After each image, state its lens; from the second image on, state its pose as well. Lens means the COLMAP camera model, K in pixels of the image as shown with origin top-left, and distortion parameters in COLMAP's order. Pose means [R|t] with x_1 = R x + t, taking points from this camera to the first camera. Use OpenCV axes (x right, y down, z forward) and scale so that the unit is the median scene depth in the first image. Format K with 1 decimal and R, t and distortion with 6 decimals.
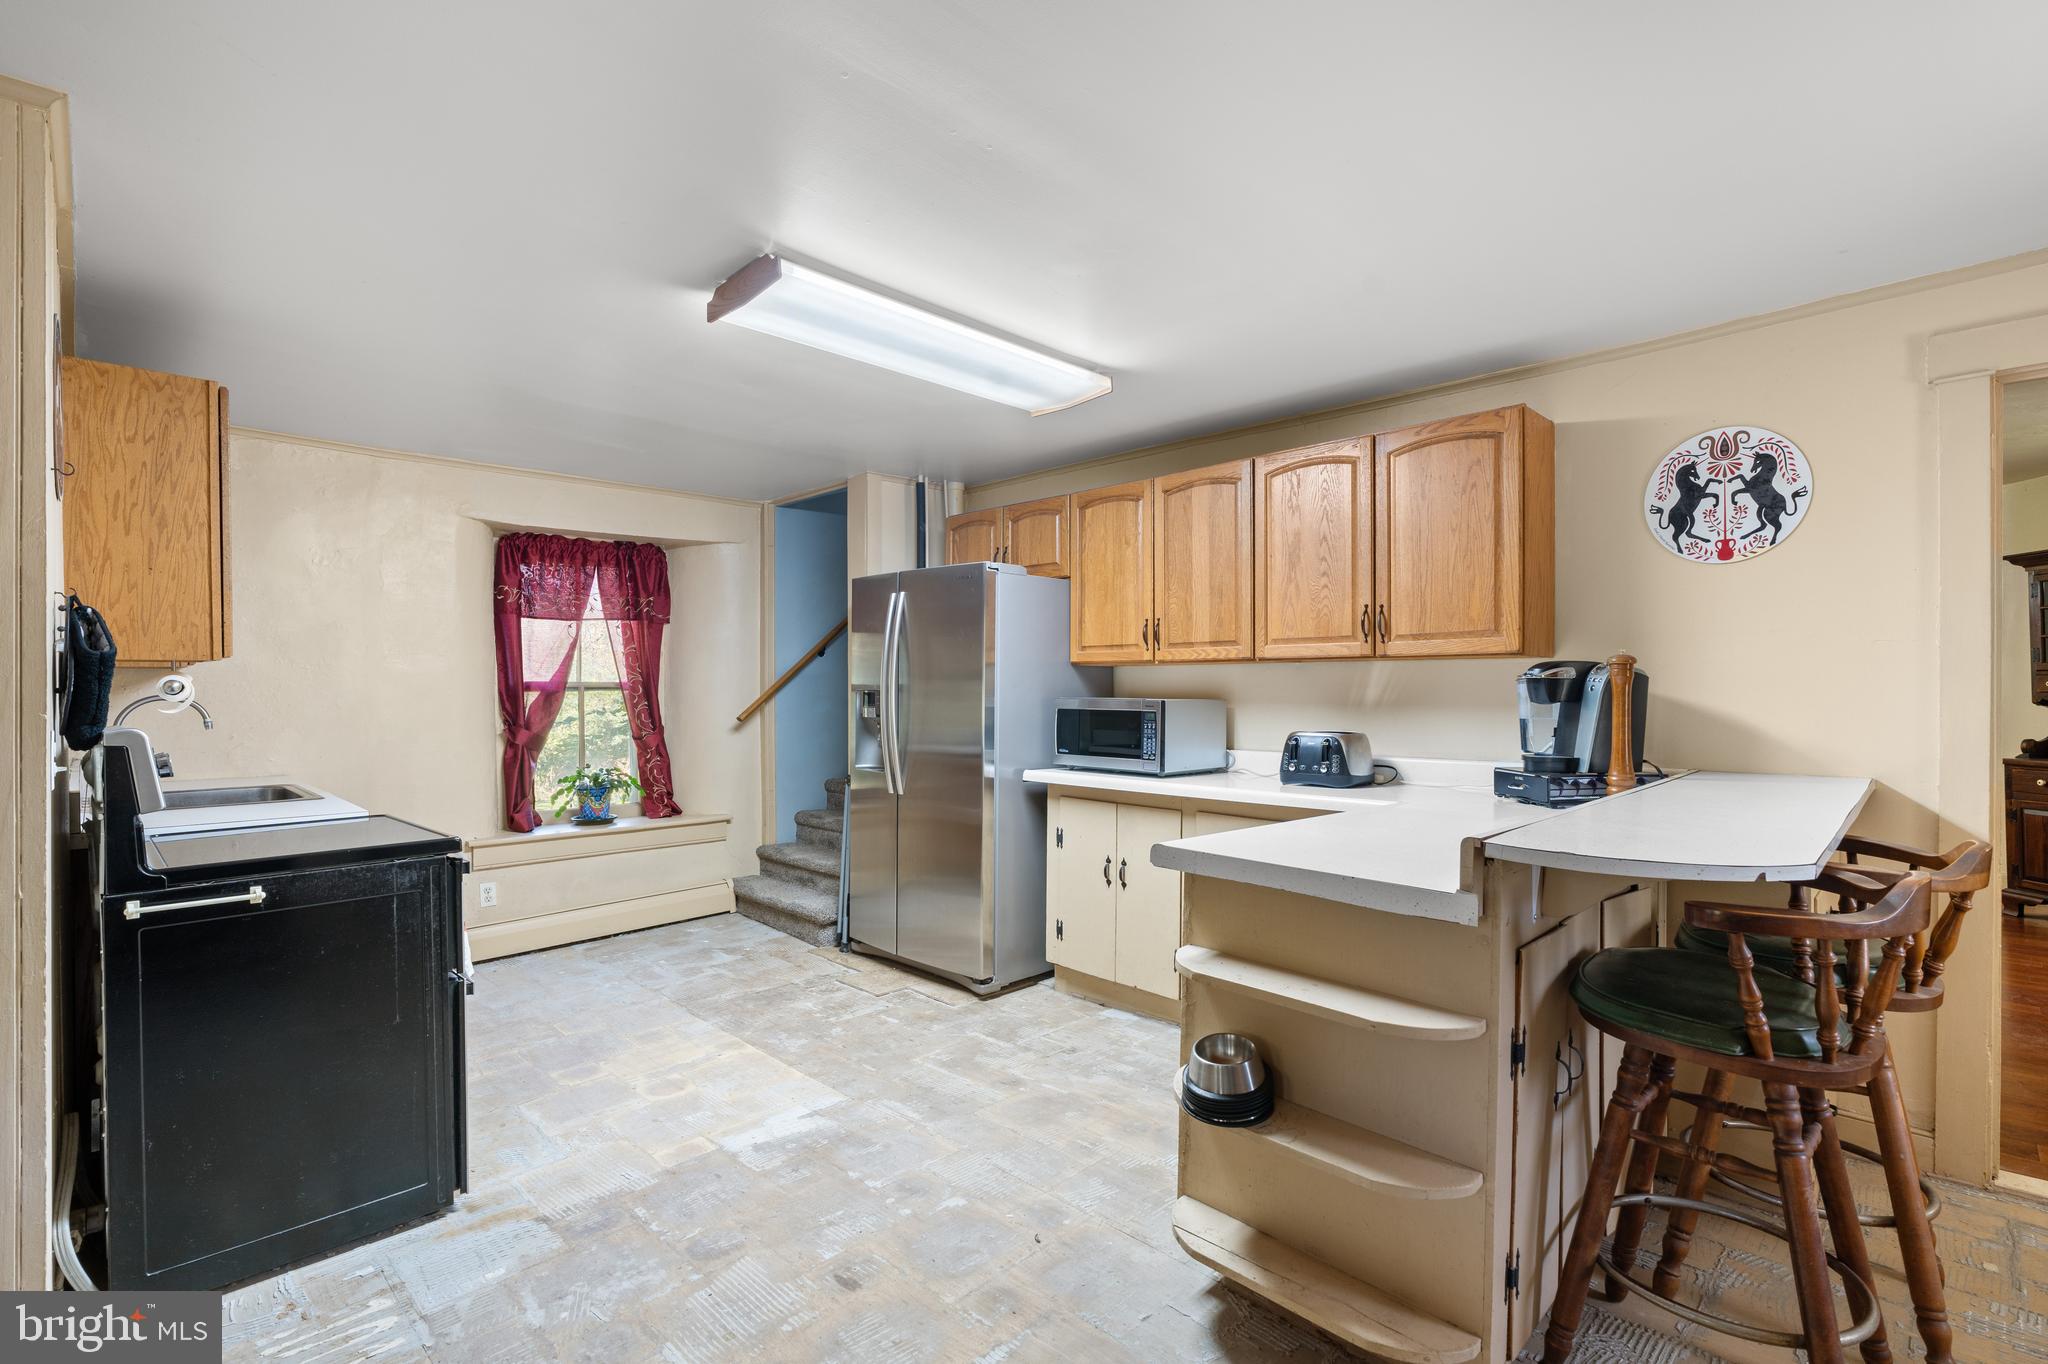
lens RADIAL K [[928.3, 0, 1005.6], [0, 928.3, 691.6], [0, 0, 1]] dist [-0.009245, 0.003728]
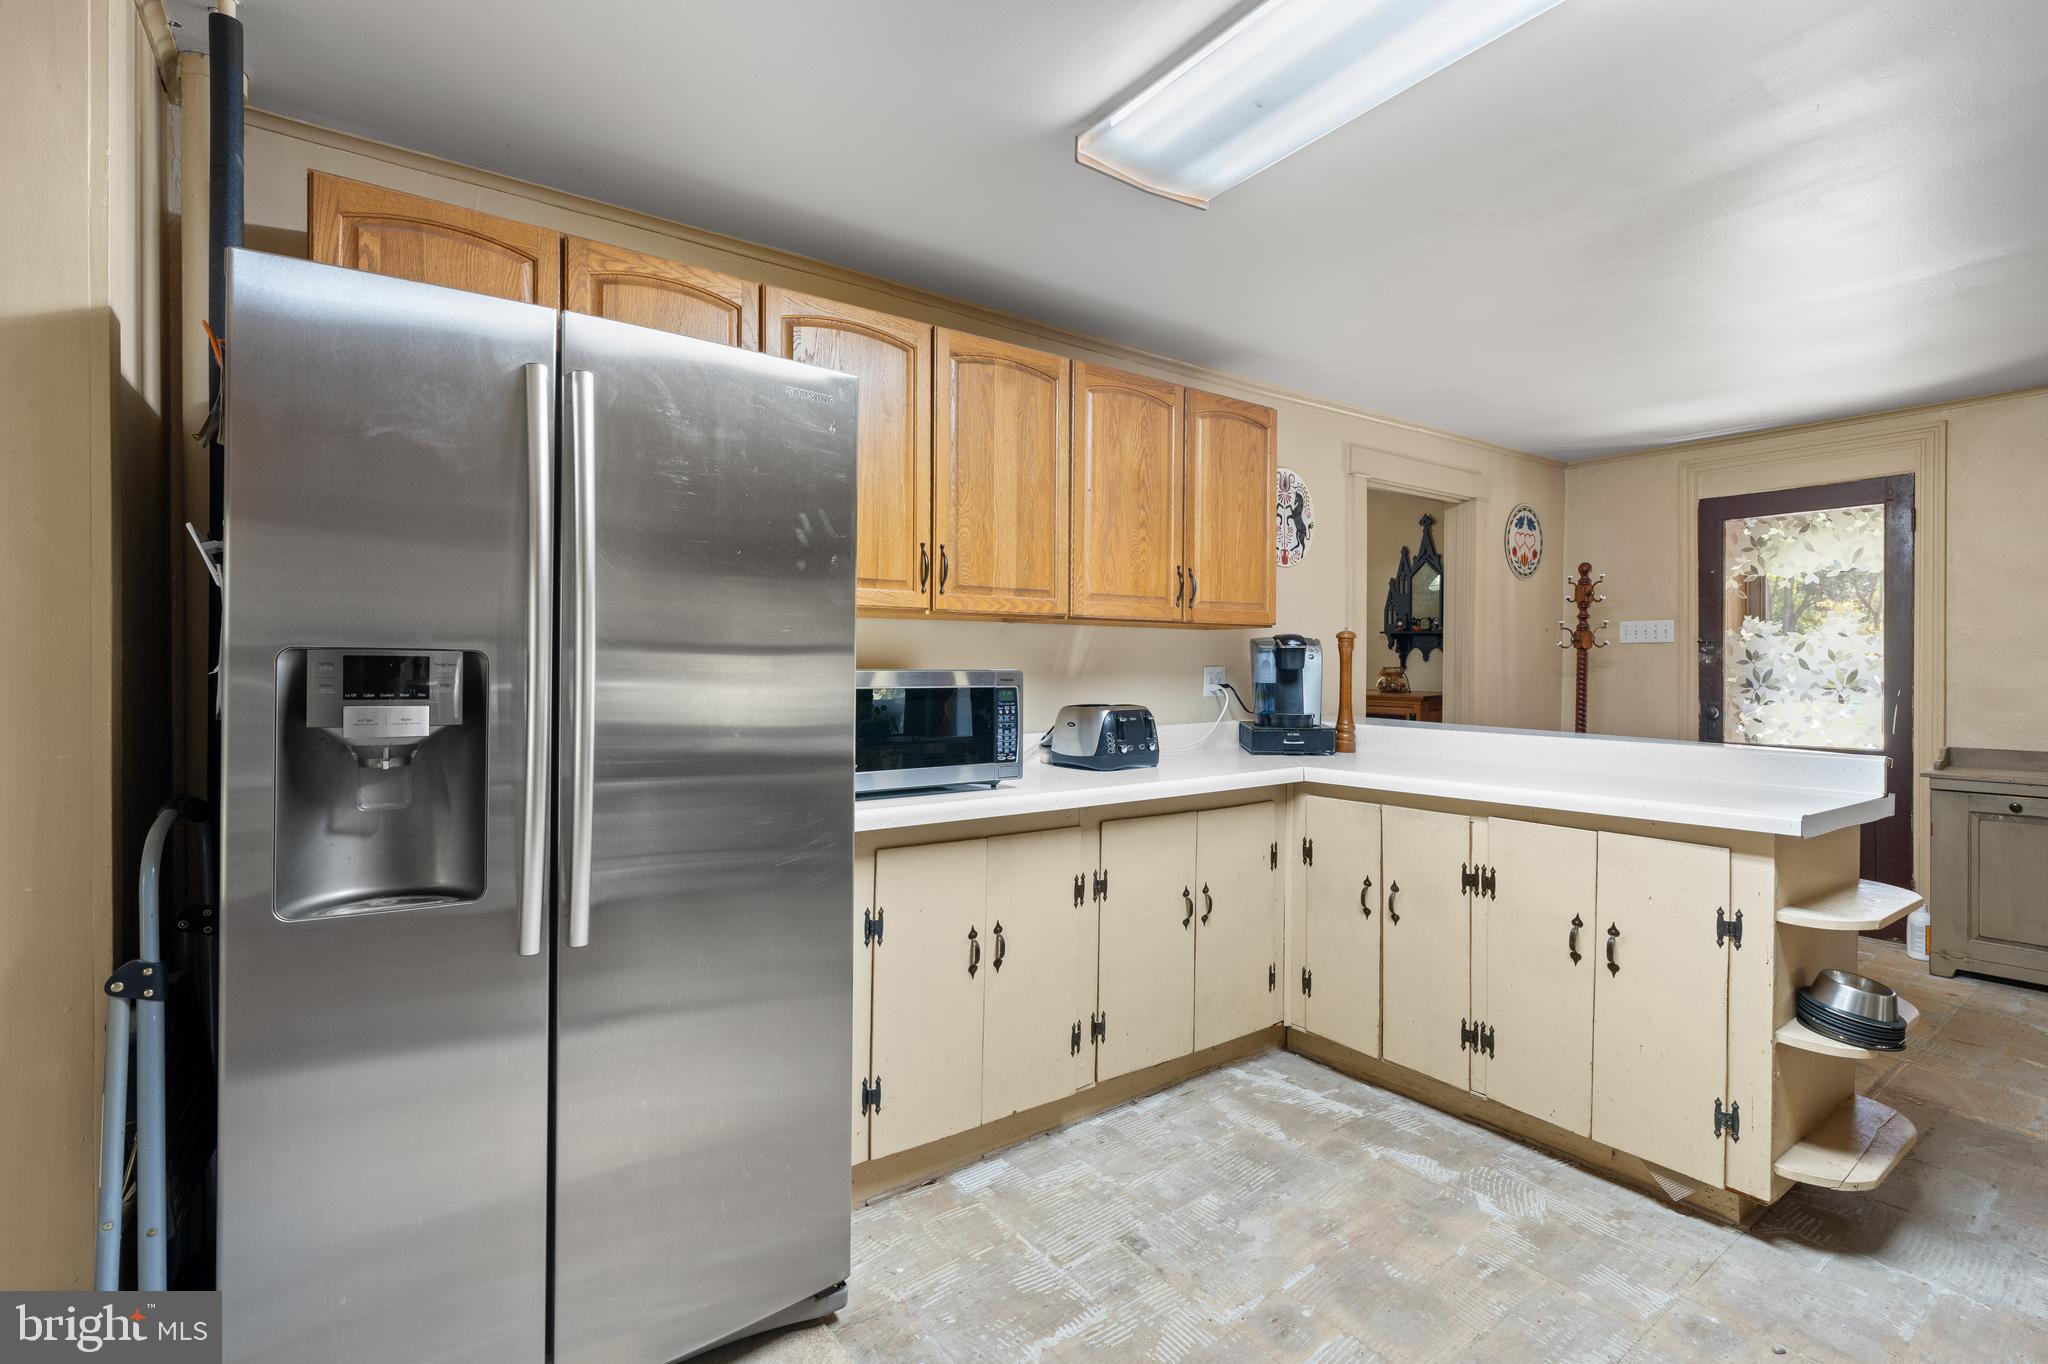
lens RADIAL K [[928.3, 0, 994.1], [0, 928.3, 669.5], [0, 0, 1]] dist [-0.009245, 0.003728]
pose [[0.163015, -0.007201, 0.986597, -0.475795], [-0.001150, 0.999971, 0.007489, 0.003322], [-0.986623, -0.002355, 0.163002, 0.864718]]
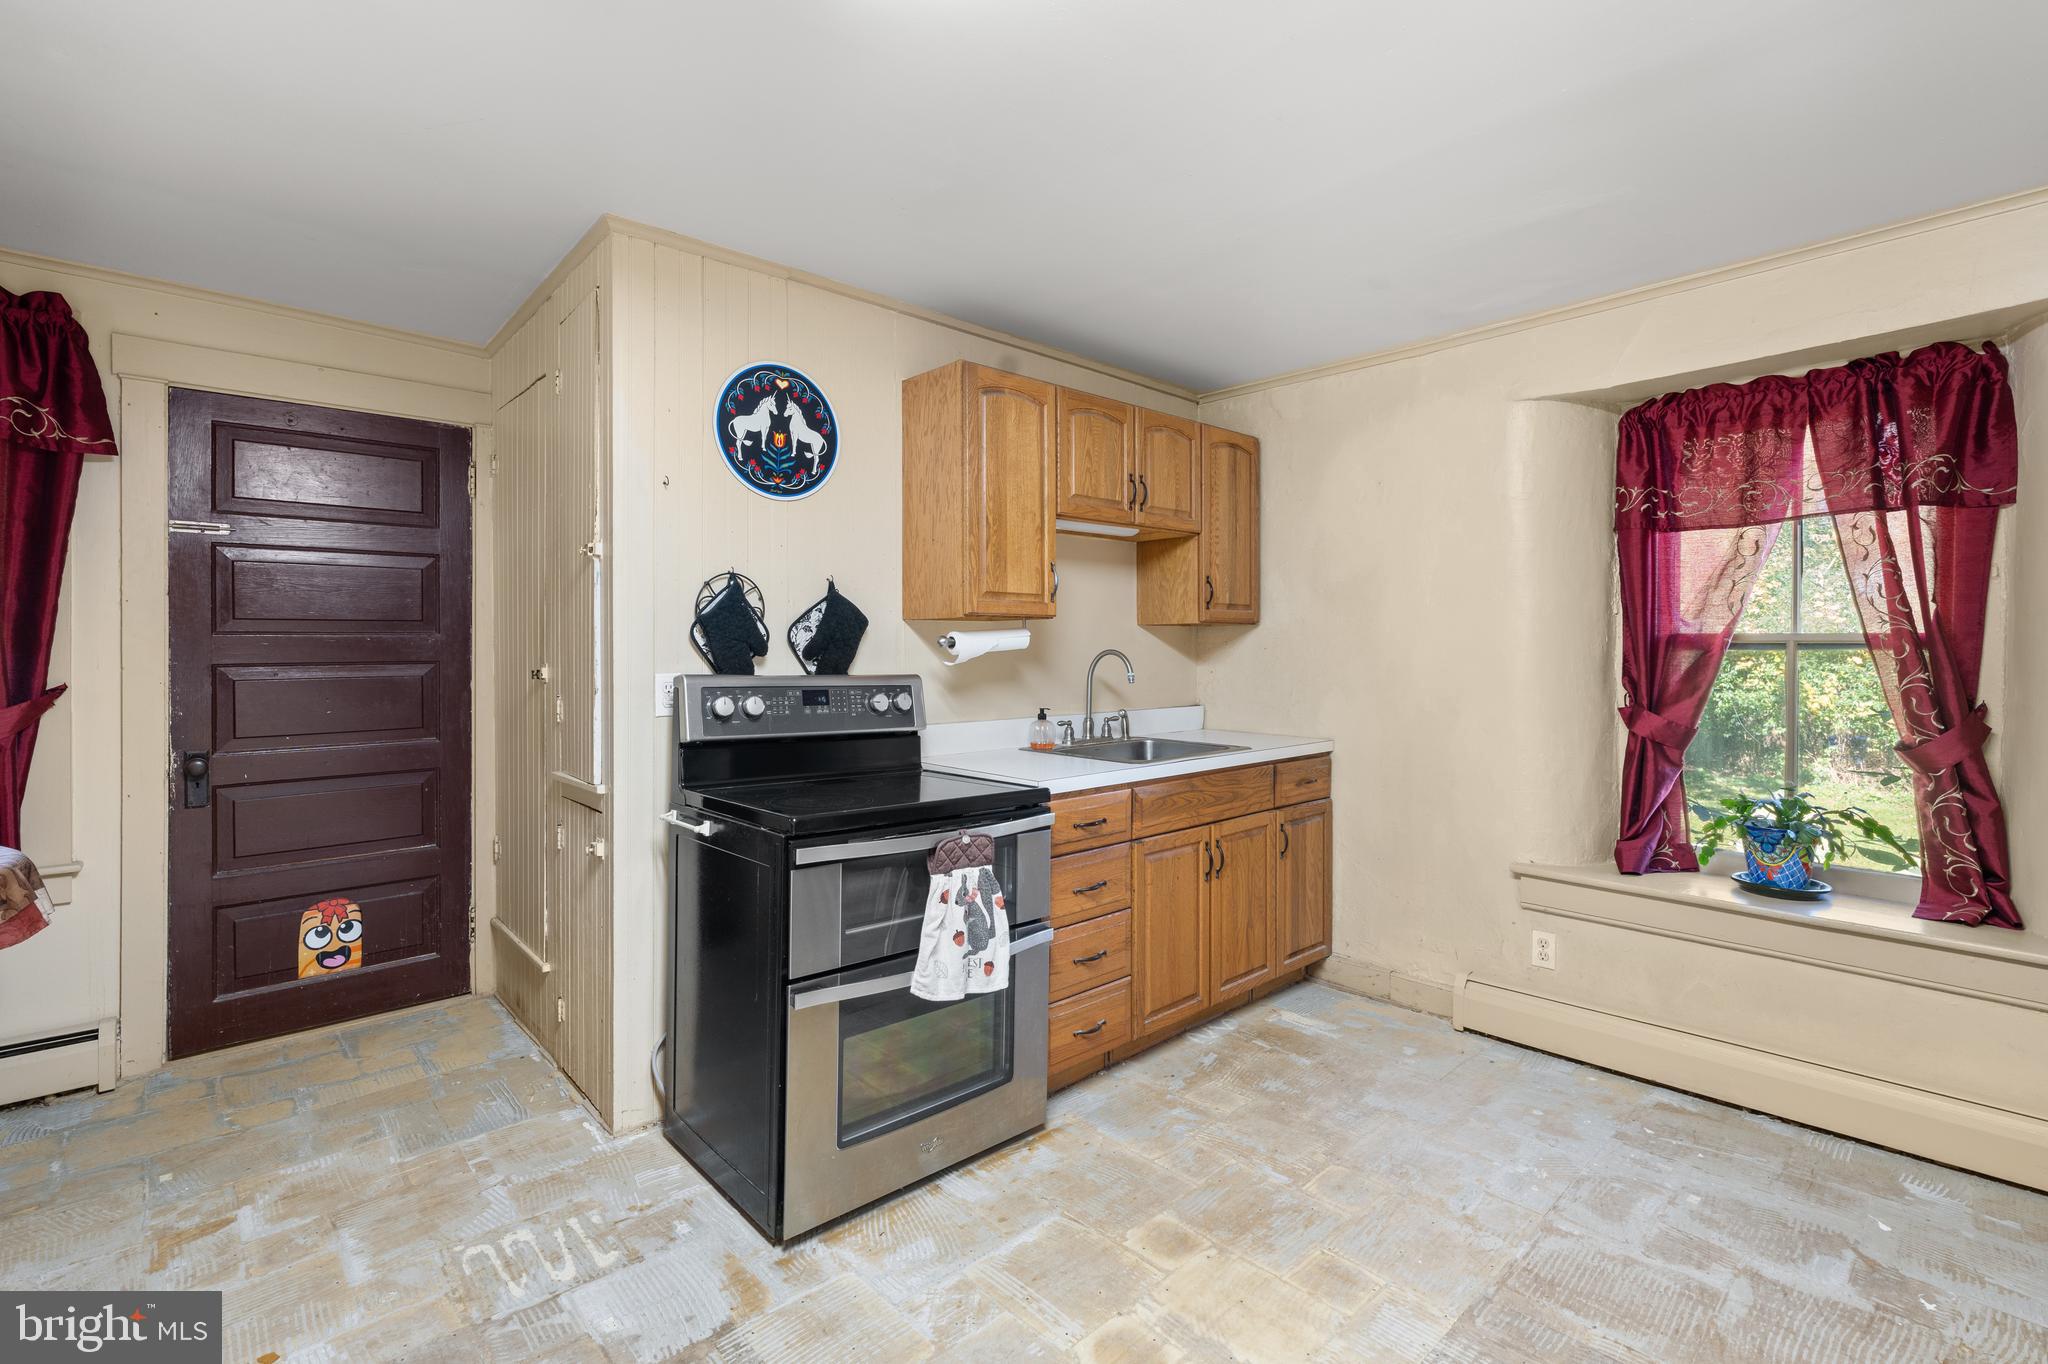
lens RADIAL K [[928.3, 0, 1014.8], [0, 928.3, 645.6], [0, 0, 1]] dist [-0.009245, 0.003728]
pose [[-0.036564, 0.002071, -0.999329, 0.156429], [-0.006710, 0.999975, 0.002318, -0.002675], [0.999309, 0.006790, -0.036549, 0.759558]]
